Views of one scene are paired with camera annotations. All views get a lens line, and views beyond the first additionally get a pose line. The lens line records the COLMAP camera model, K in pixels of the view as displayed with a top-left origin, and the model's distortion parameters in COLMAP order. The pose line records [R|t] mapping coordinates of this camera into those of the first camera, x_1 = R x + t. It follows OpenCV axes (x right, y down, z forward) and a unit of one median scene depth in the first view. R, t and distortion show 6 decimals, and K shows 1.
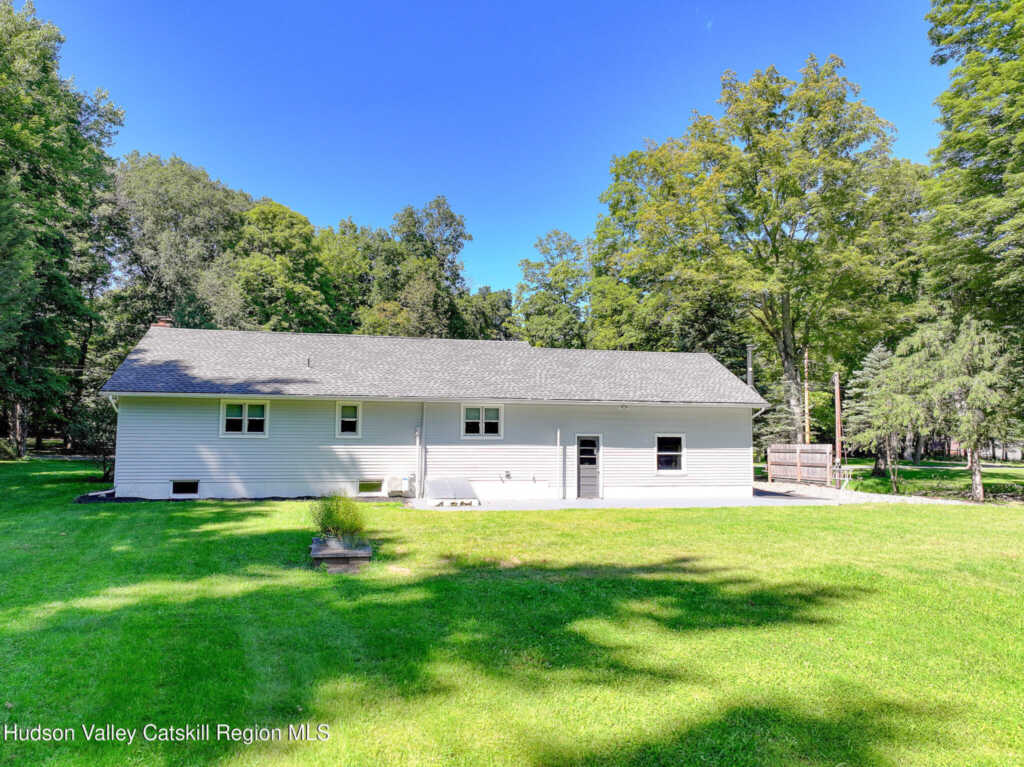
lens RADIAL K [[713.6, 0, 515.6], [0, 713.6, 382.7], [0, 0, 1]] dist [0.000815, -0.000370]
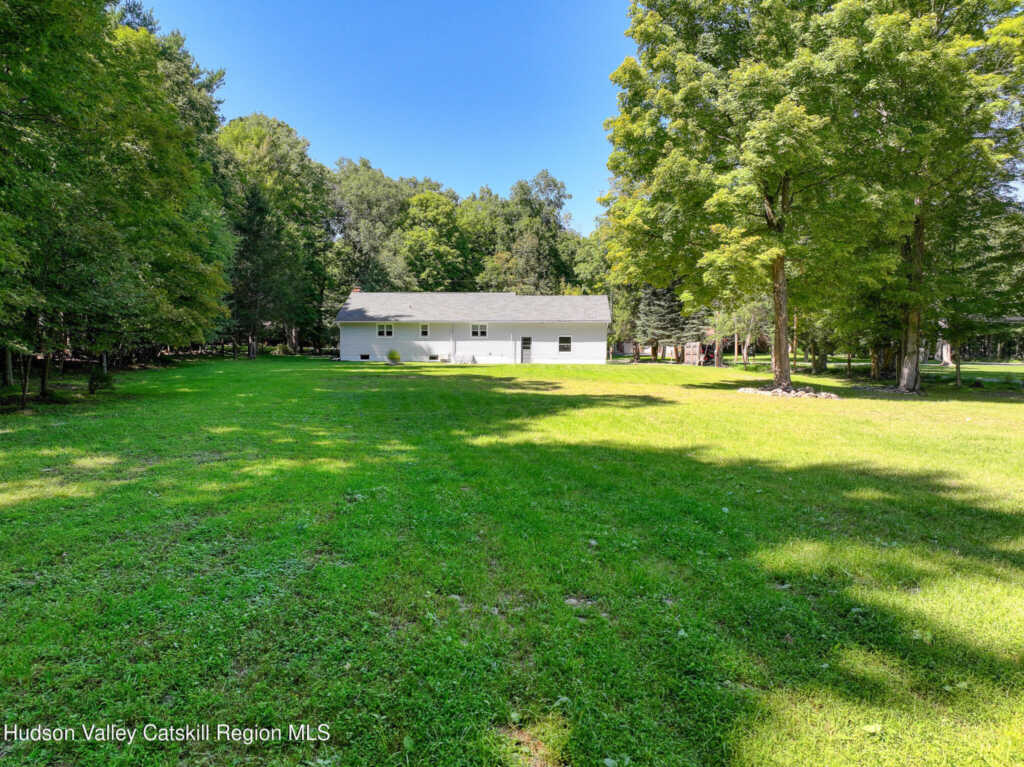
lens RADIAL K [[713.6, 0, 510.4], [0, 713.6, 385.0], [0, 0, 1]] dist [0.000815, -0.000370]
pose [[0.960047, 0.008686, -0.279705, 0.289609], [0.025645, 0.992581, 0.118846, -0.018426], [0.278663, -0.121271, 0.952702, -0.502919]]
